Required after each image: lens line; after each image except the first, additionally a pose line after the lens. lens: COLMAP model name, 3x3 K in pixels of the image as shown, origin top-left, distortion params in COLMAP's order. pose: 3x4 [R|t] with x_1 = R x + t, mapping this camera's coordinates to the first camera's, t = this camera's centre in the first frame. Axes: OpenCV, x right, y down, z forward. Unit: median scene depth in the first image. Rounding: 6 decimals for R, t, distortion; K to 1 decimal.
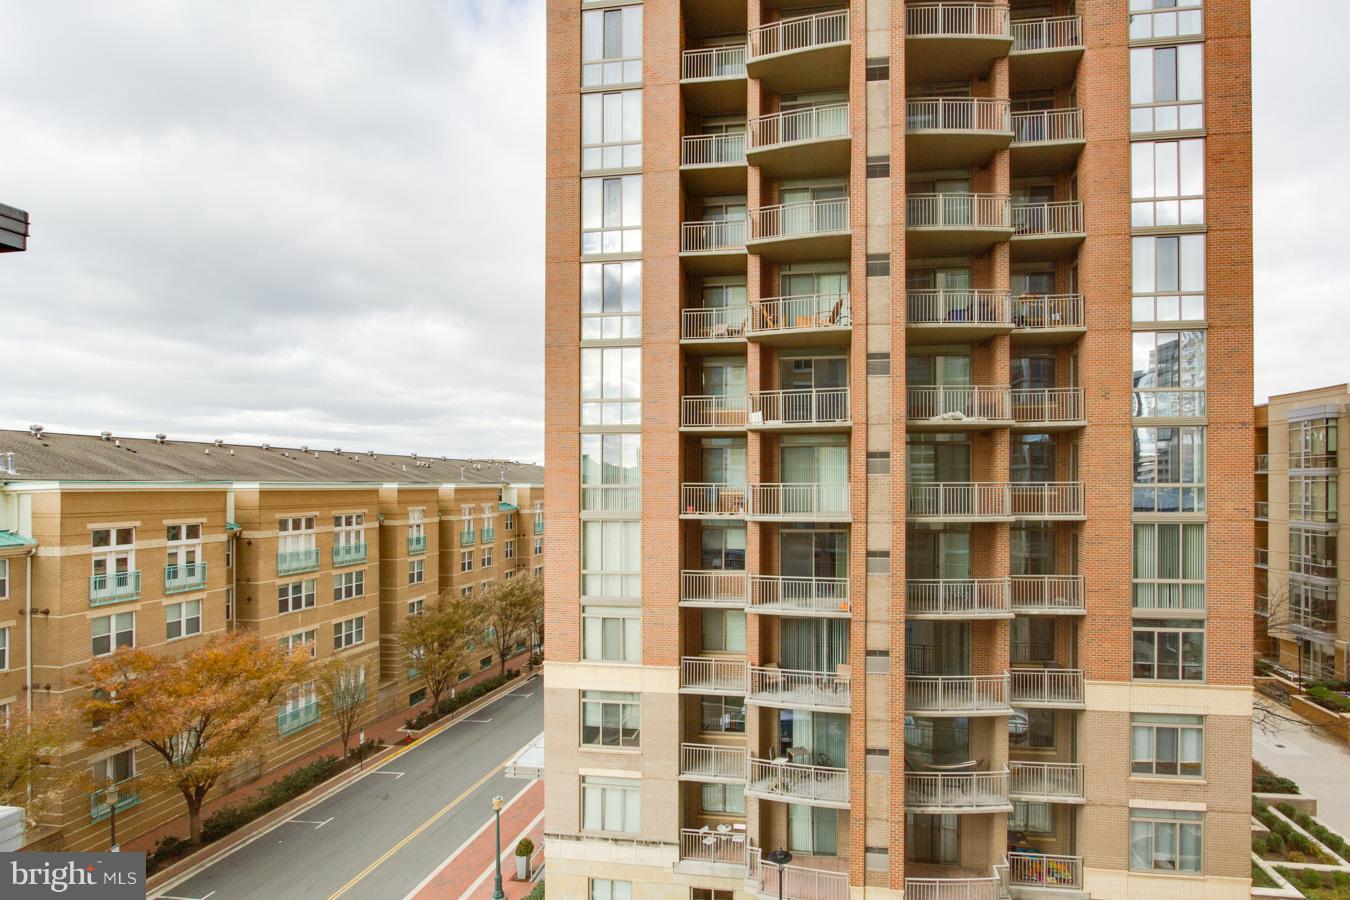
lens RADIAL K [[658.9, 0, 748.1], [0, 658.9, 476.1], [0, 0, 1]] dist [-0.013488, -0.000090]
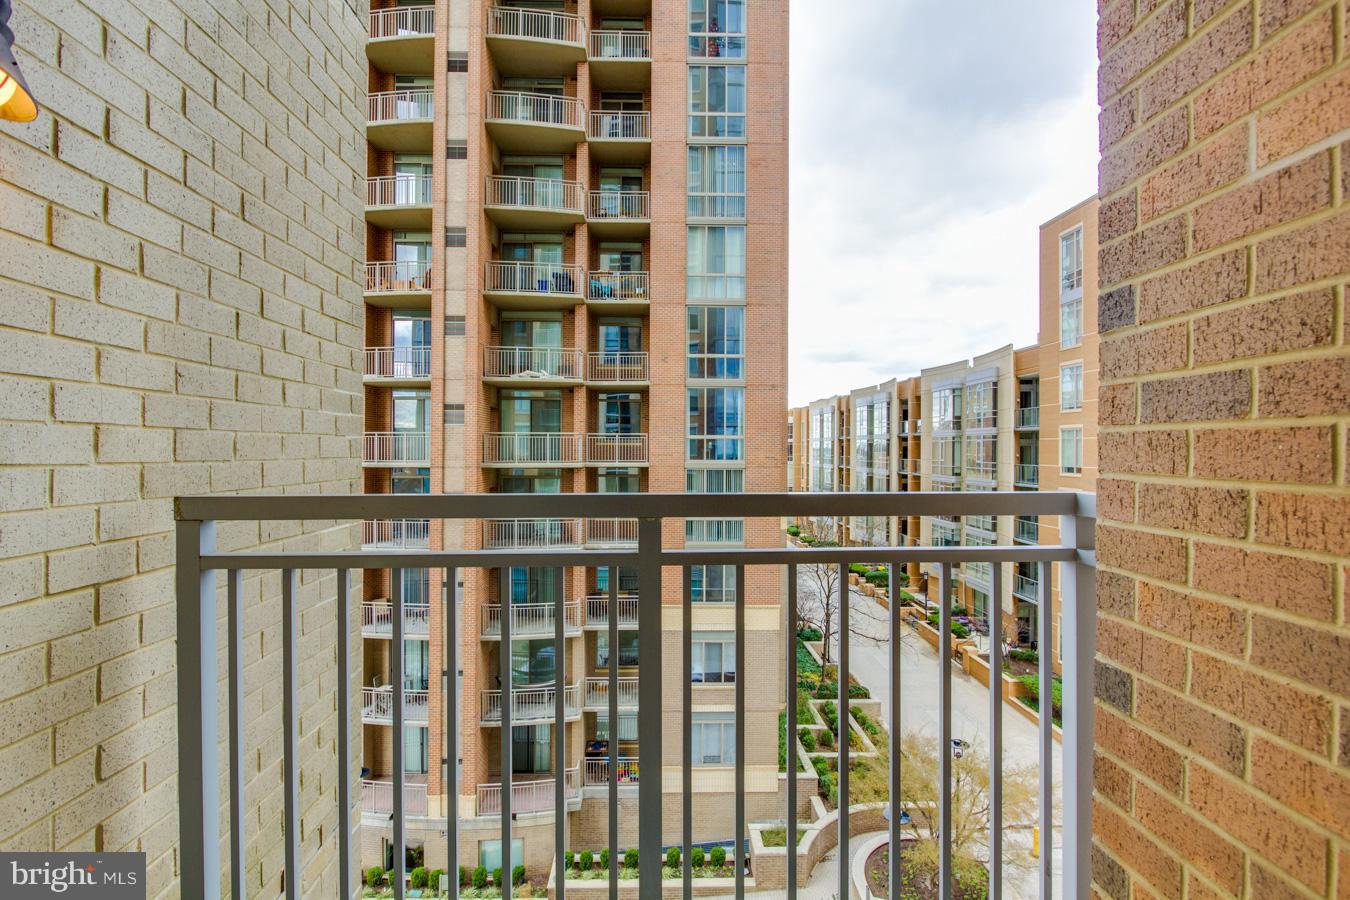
lens RADIAL K [[634.3, 0, 673.3], [0, 634.3, 438.7], [0, 0, 1]] dist [-0.014571, 0.001373]
pose [[0.986766, 0.008968, 0.161904, 0.362764], [-0.008913, 0.999960, -0.001069, 0.018093], [-0.161907, -0.000388, 0.986806, -0.111824]]
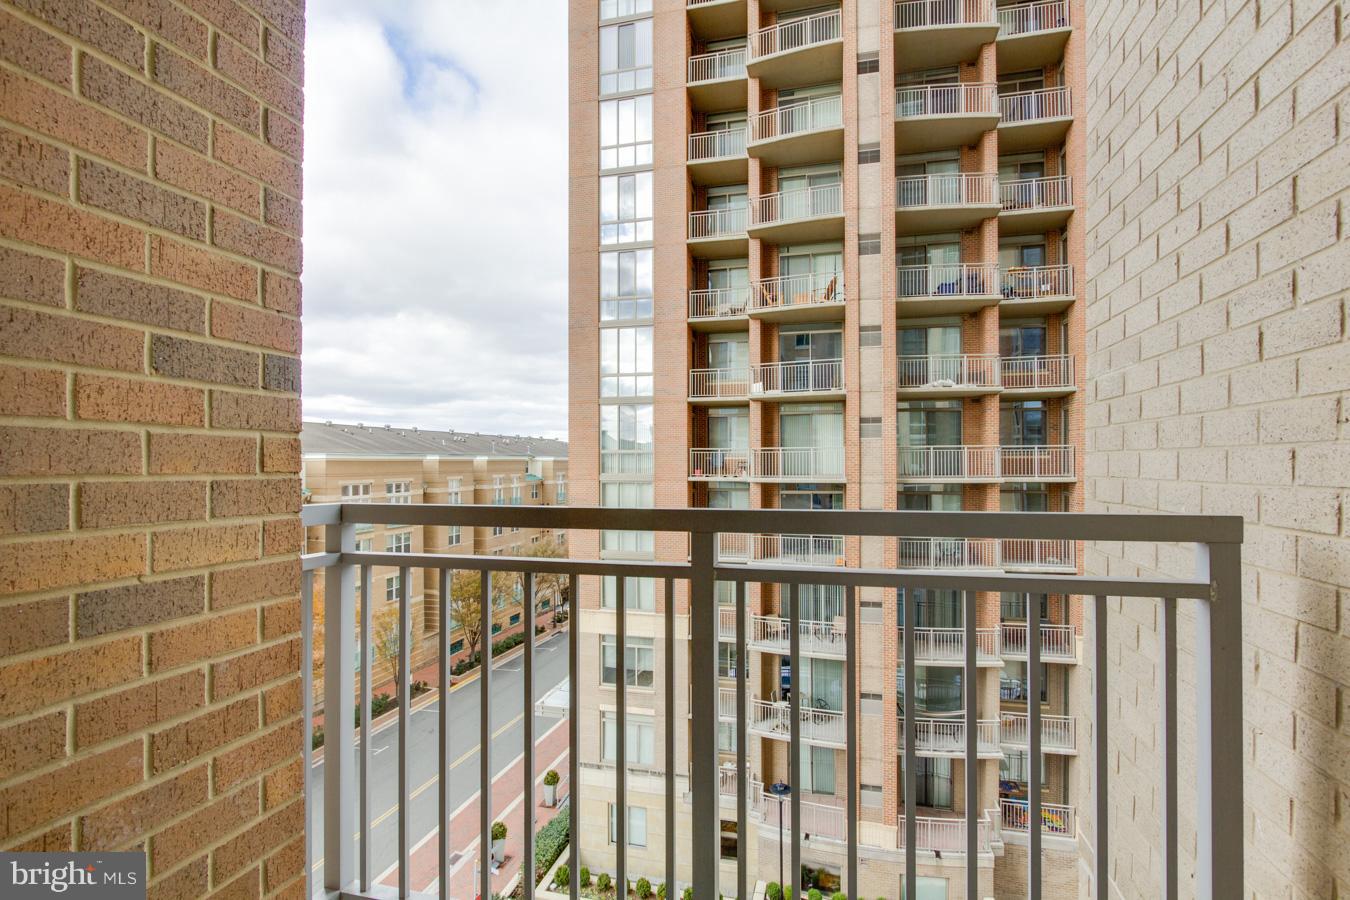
lens RADIAL K [[630.1, 0, 687.3], [0, 630.1, 450.0], [0, 0, 1]] dist [-0.014544, 0.000236]
pose [[0.994079, -0.004326, -0.108578, 0.010097], [0.004114, 0.999989, -0.002171, 0.016147], [0.108586, 0.001711, 0.994086, -0.052055]]
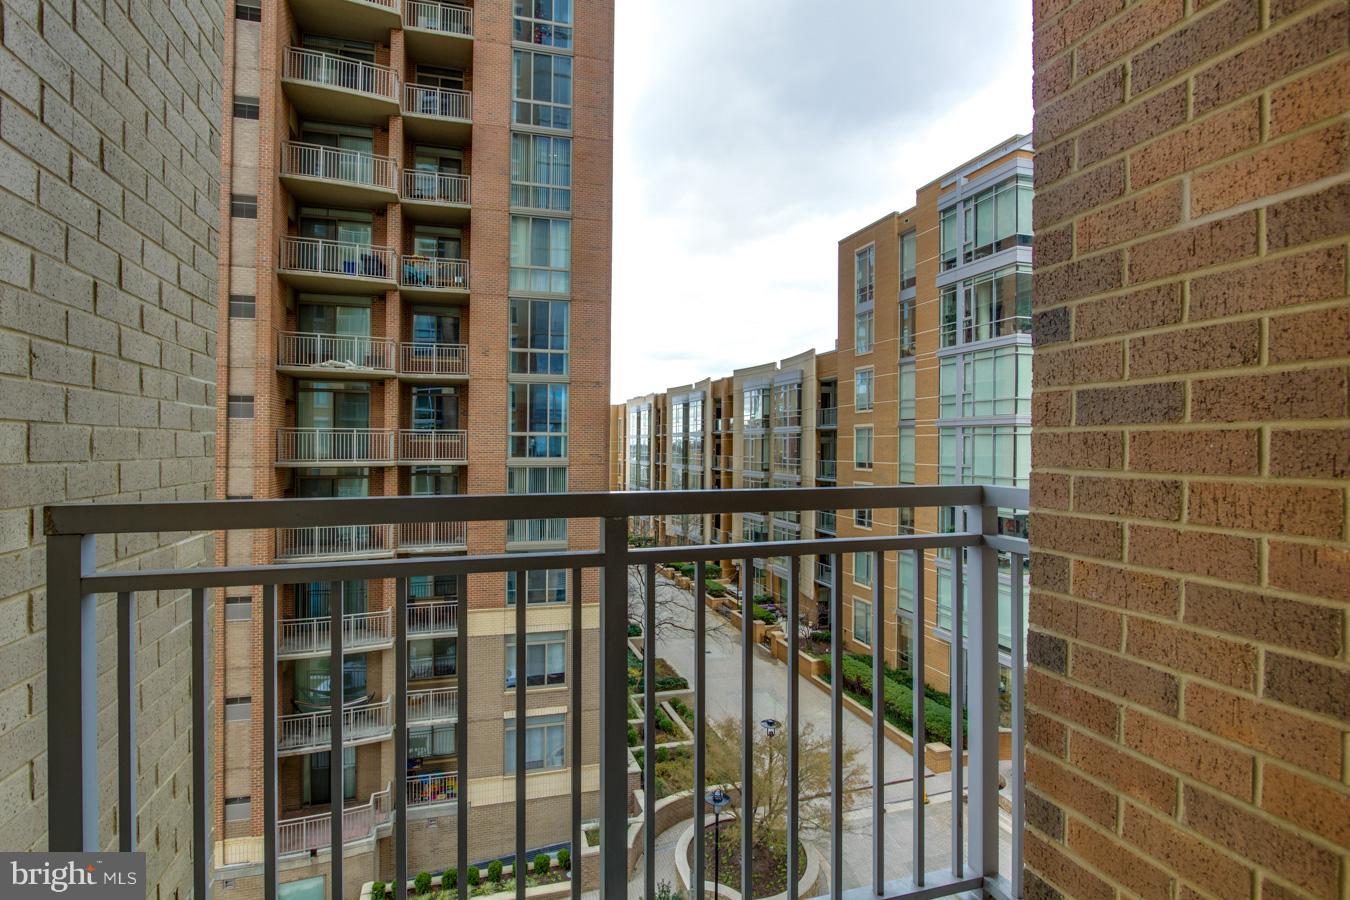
lens RADIAL K [[643.3, 0, 643.9], [0, 643.3, 435.9], [0, 0, 1]] dist [-0.014570, -0.000119]
pose [[0.920685, 0.012500, 0.390105, 0.352654], [-0.012136, 0.999921, -0.003398, 0.018141], [-0.390117, -0.001606, 0.920764, -0.109049]]
